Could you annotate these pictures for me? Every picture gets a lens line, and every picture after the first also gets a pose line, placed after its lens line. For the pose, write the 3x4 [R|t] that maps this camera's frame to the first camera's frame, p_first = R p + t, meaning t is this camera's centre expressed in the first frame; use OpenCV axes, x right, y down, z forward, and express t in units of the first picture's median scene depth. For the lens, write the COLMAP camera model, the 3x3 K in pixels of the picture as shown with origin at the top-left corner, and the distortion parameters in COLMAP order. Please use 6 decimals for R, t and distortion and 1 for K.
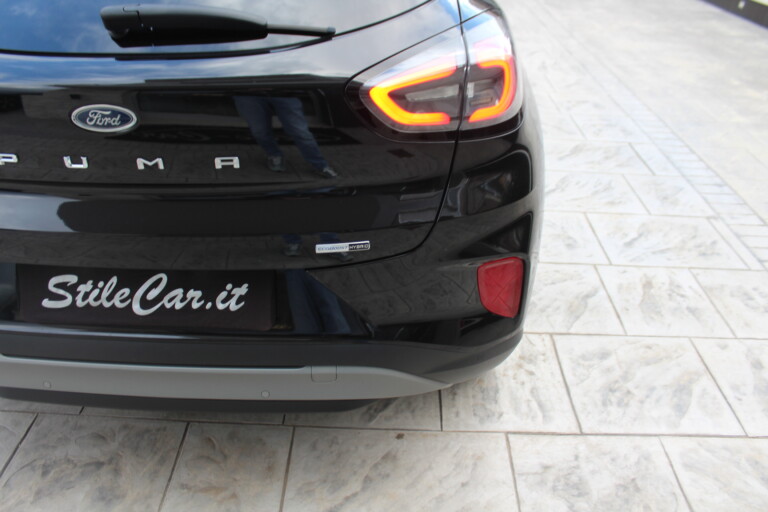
lens RADIAL K [[639.8, 0, 384.0], [0, 639.8, 256.0], [0, 0, 1]] dist [-0.180834, 0.156228]
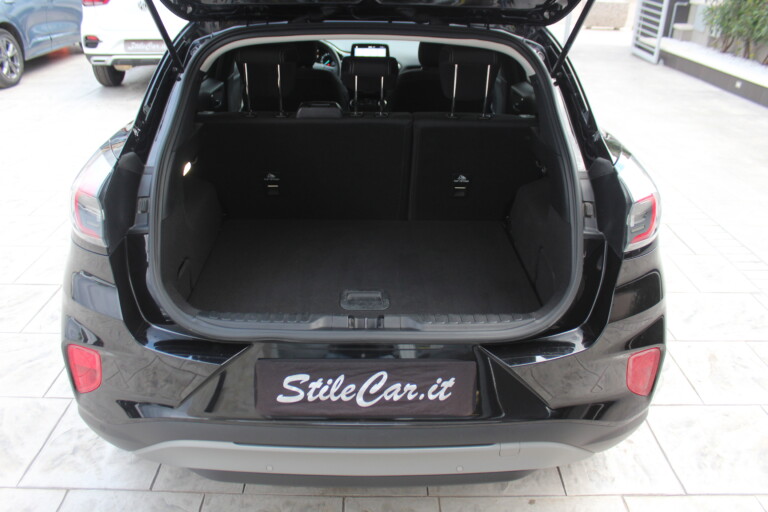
lens RADIAL K [[639.8, 0, 384.0], [0, 639.8, 256.0], [0, 0, 1]] dist [-0.180834, 0.156228]
pose [[0.999757, -0.020336, 0.008523, -0.339145], [0.021142, 0.993860, -0.108607, -0.056232], [-0.006262, 0.108761, 0.994048, -0.224353]]
